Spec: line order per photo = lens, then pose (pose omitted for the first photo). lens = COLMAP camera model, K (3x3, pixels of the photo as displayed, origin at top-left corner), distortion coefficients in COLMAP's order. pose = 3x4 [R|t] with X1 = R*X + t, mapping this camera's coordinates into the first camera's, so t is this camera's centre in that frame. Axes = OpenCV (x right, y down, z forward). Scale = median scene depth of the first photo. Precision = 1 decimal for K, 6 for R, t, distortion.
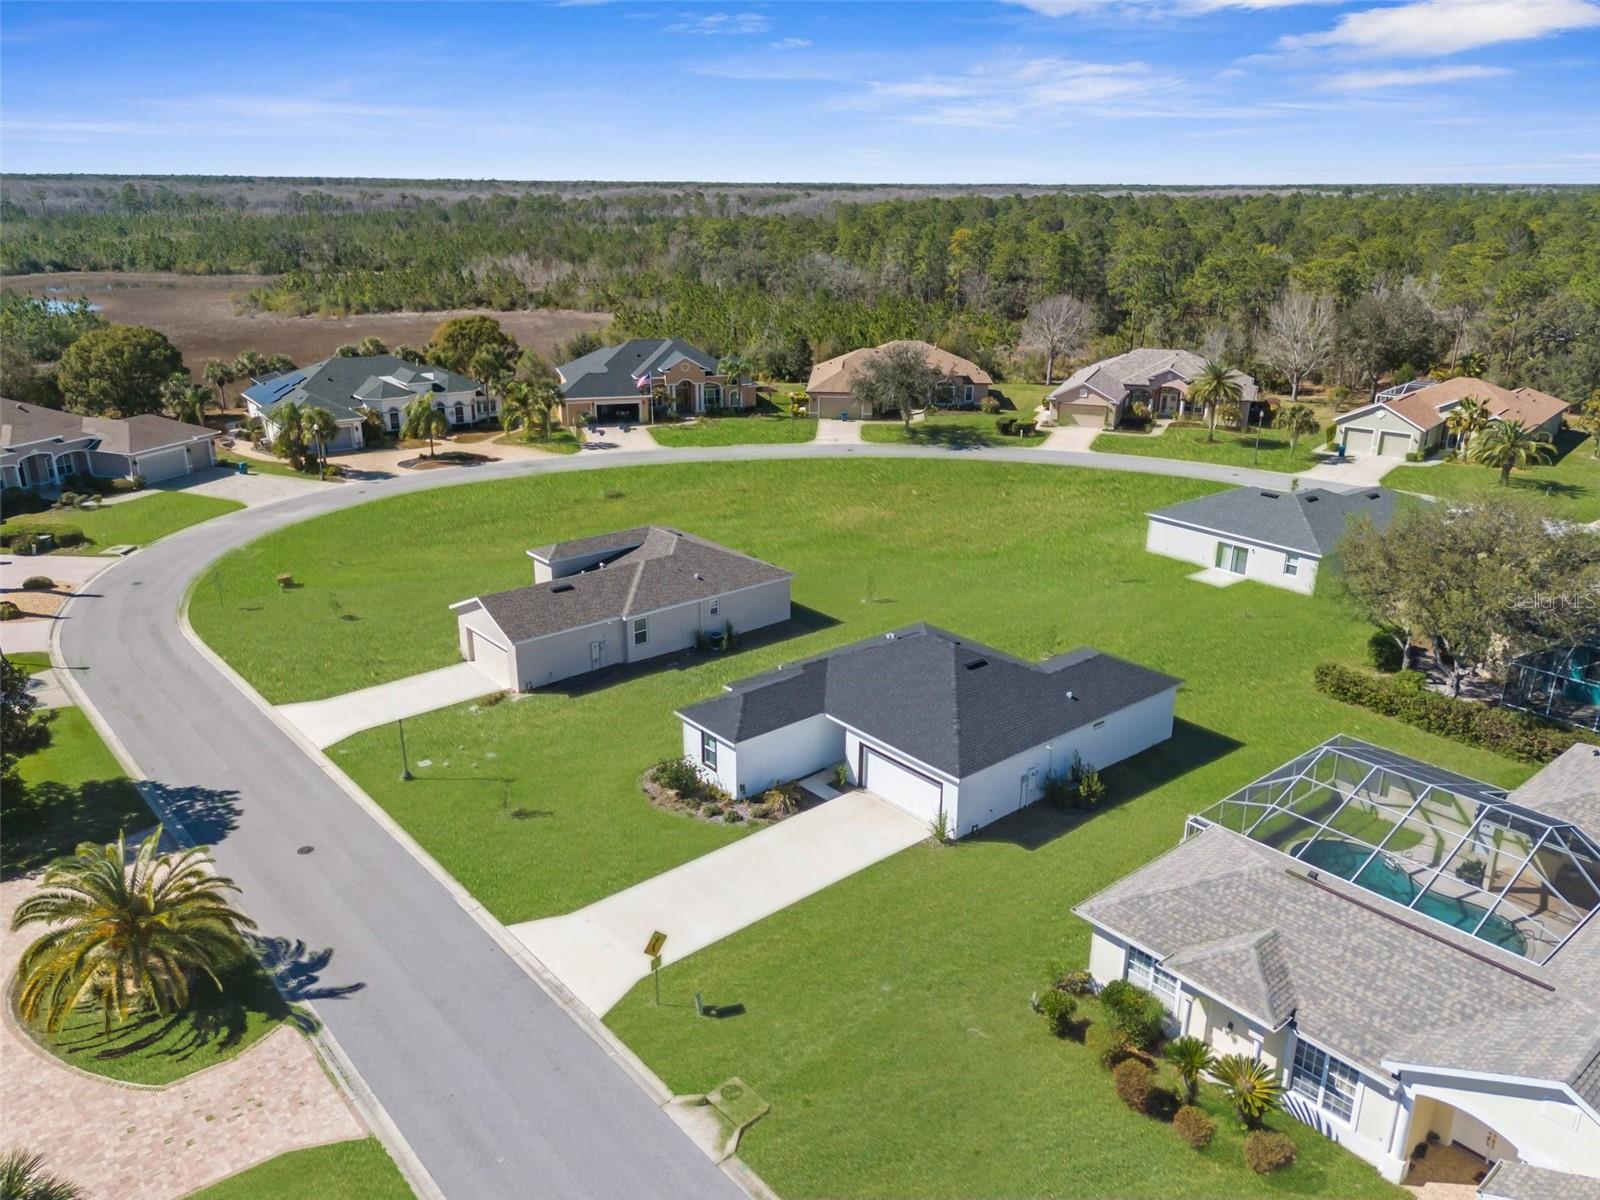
lens RADIAL K [[1180.5, 0, 801.6], [0, 1180.5, 601.0], [0, 0, 1]] dist [0.051218, -0.039098]
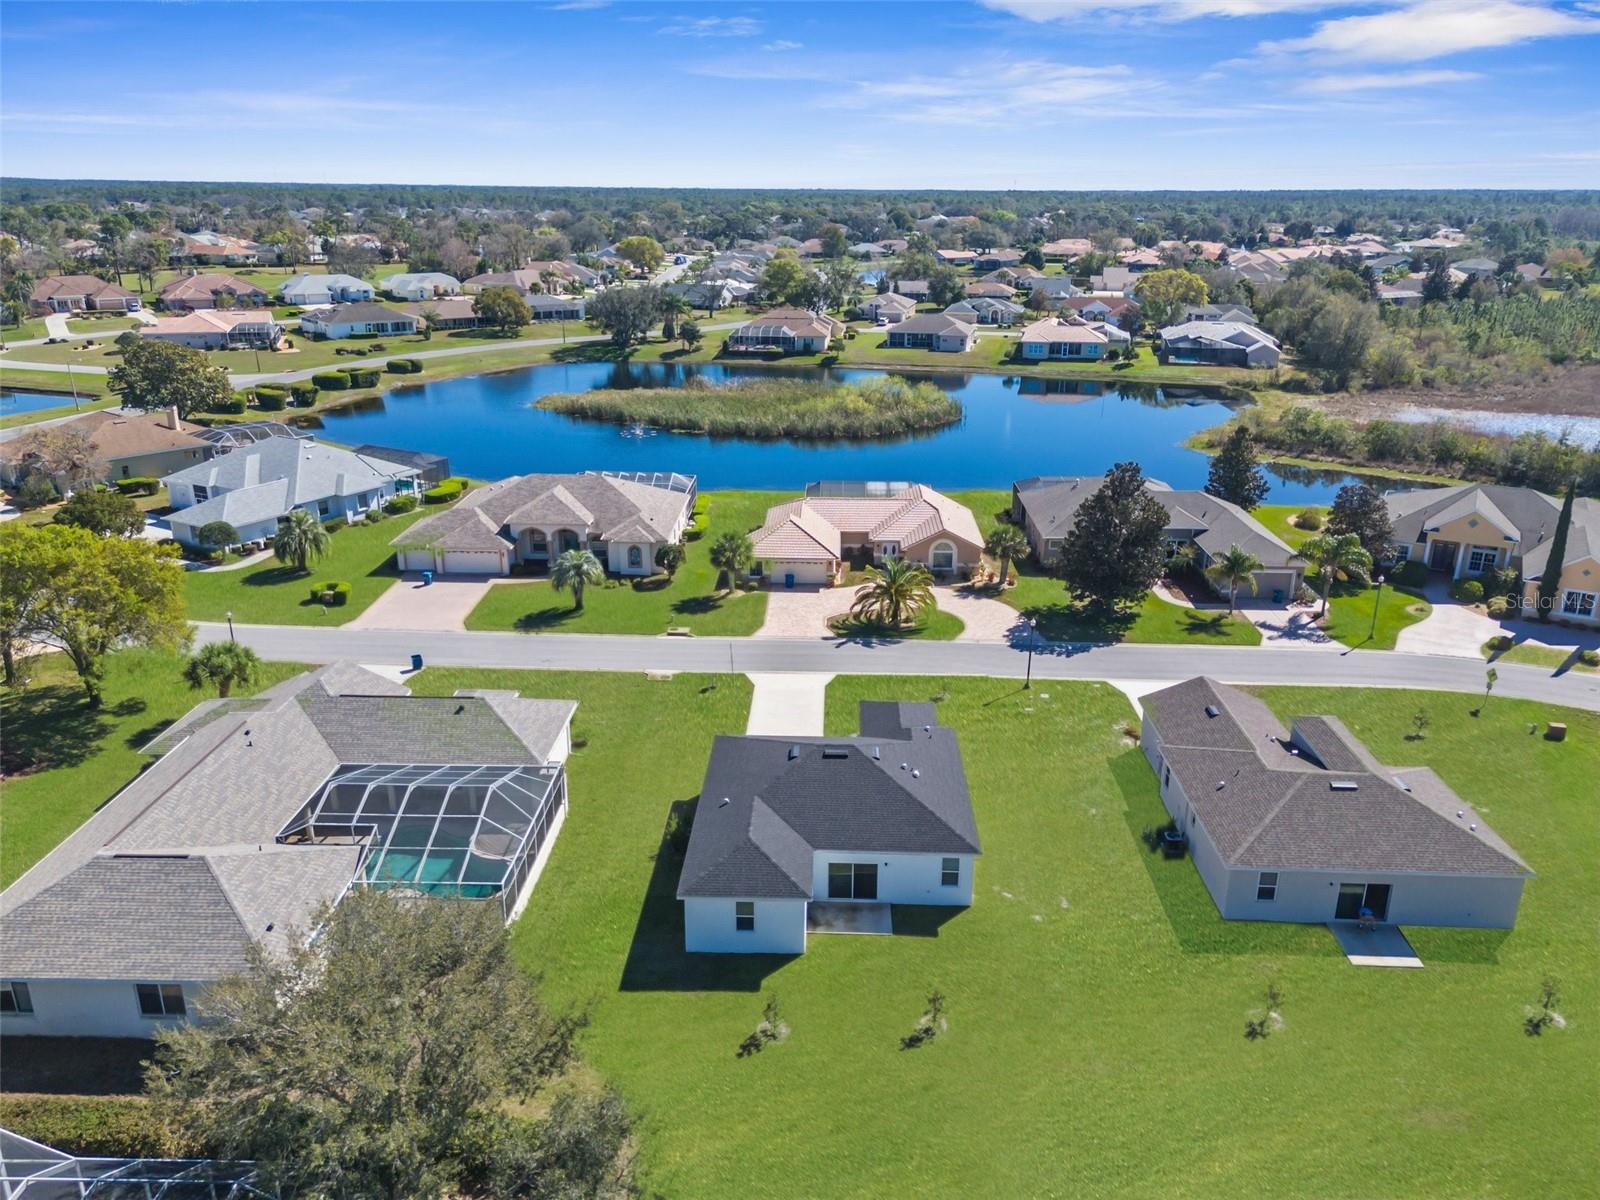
lens RADIAL K [[1180.5, 0, 799.0], [0, 1180.5, 599.9], [0, 0, 1]] dist [0.051218, -0.039098]
pose [[-0.681465, 0.230718, -0.694532, 0.767745], [-0.249572, 0.818861, 0.516895, -0.563003], [0.687982, 0.525582, -0.500444, 1.302237]]
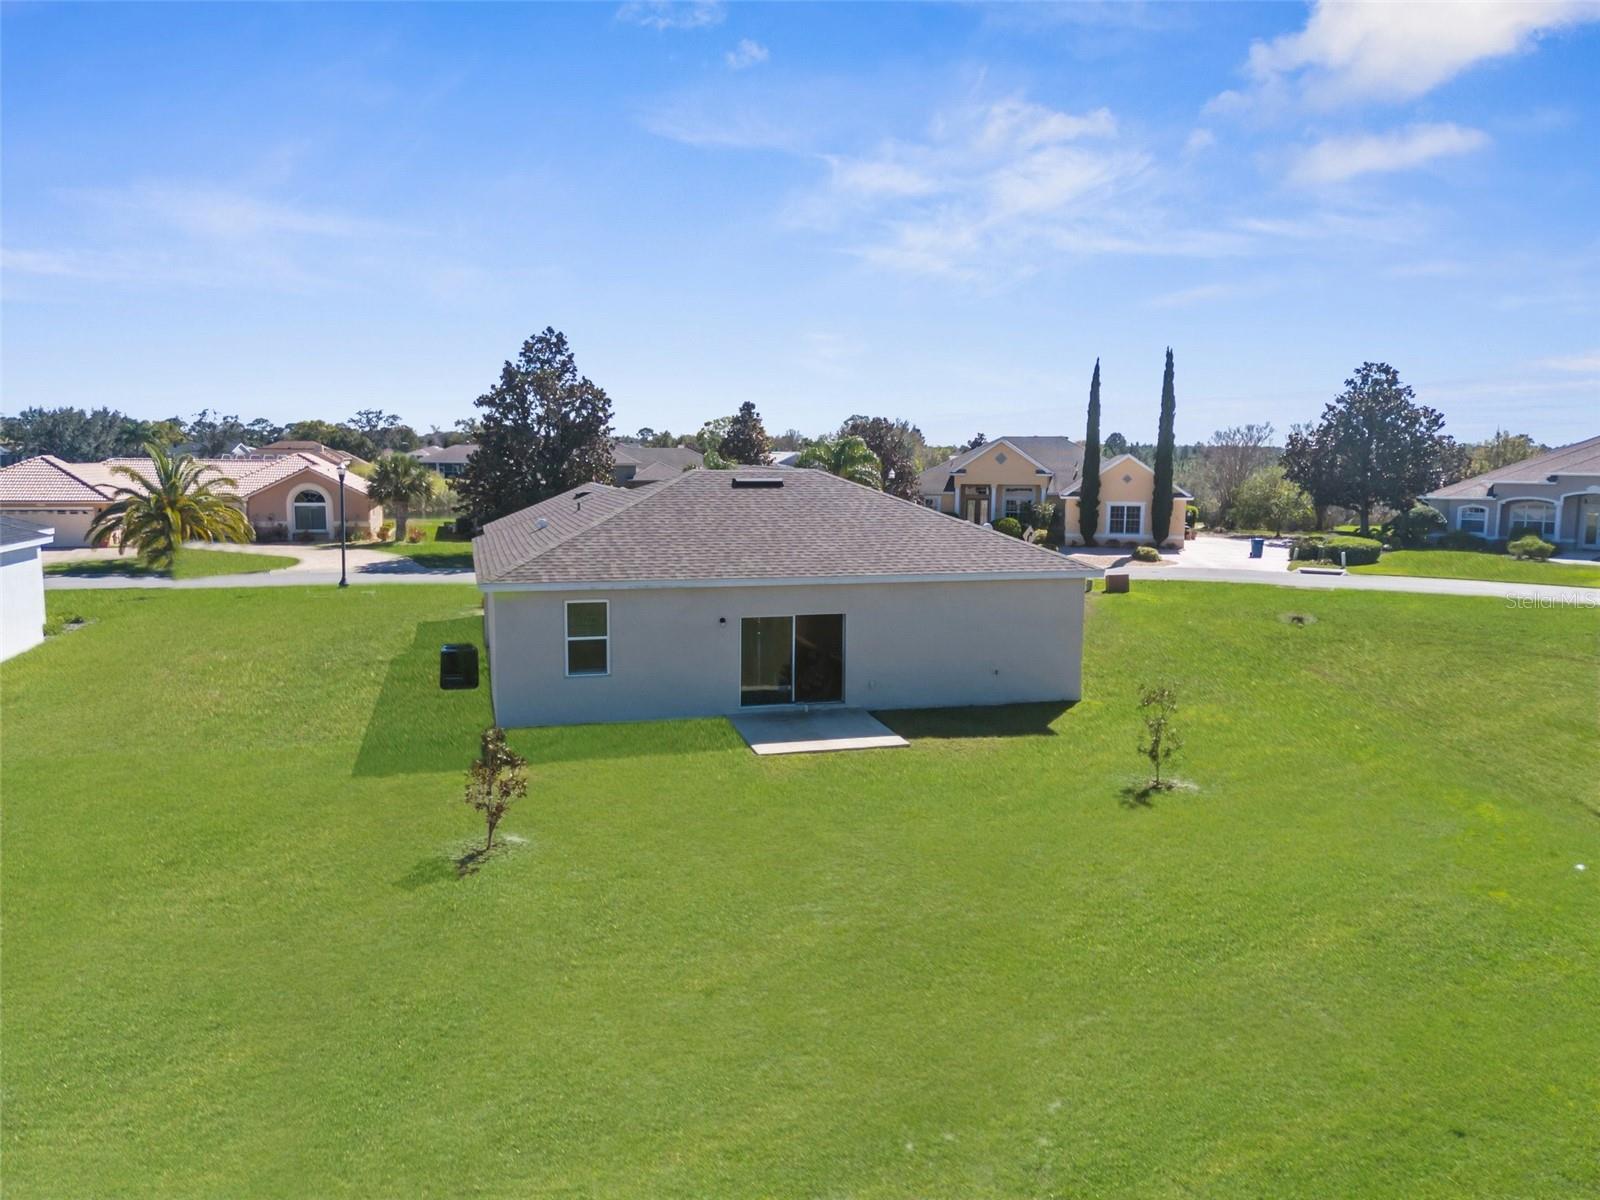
lens RADIAL K [[1180.5, 0, 807.6], [0, 1180.5, 602.8], [0, 0, 1]] dist [0.051218, -0.039098]
pose [[-0.417304, 0.097899, -0.903478, 0.285299], [-0.314910, 0.917004, 0.244818, -0.146782], [0.852461, 0.386678, -0.351840, 1.404757]]
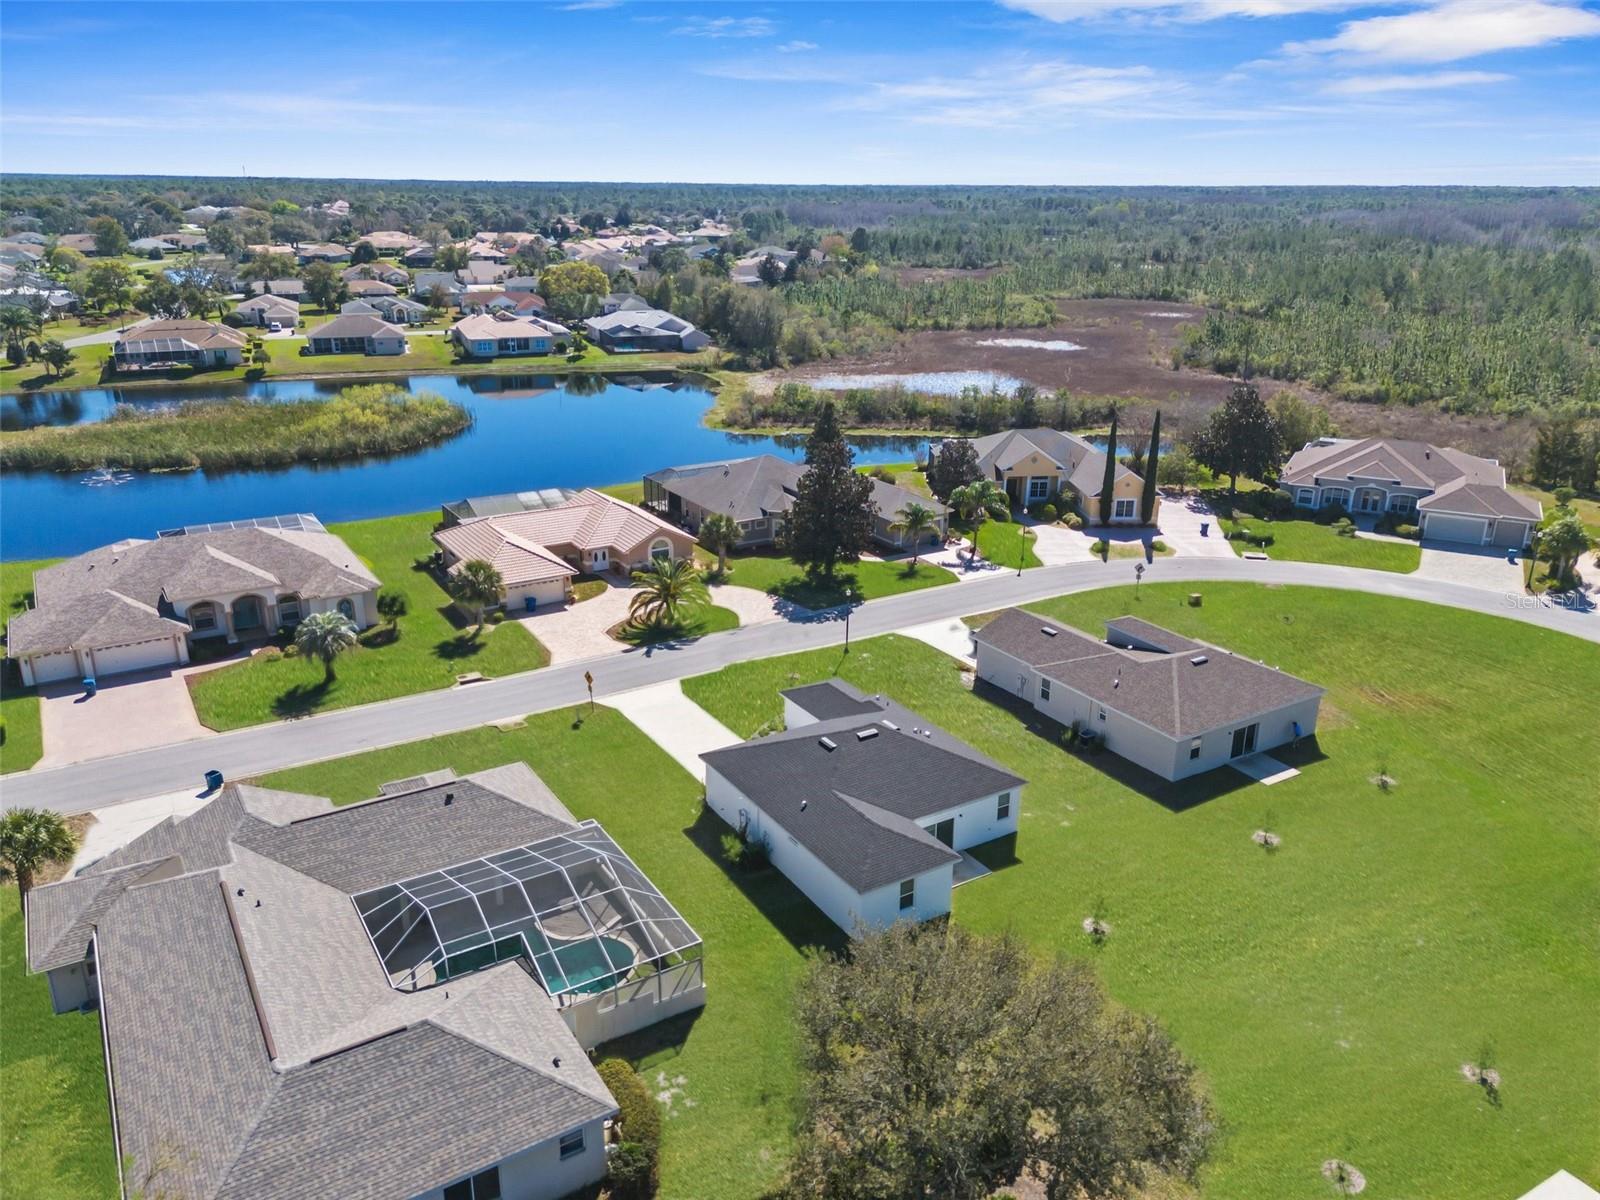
lens RADIAL K [[1180.5, 0, 802.0], [0, 1180.5, 604.2], [0, 0, 1]] dist [0.051218, -0.039098]
pose [[-0.148001, 0.322975, -0.934763, 1.040454], [-0.336144, 0.872475, 0.354675, -0.411303], [0.930109, 0.366707, -0.020561, 0.827779]]
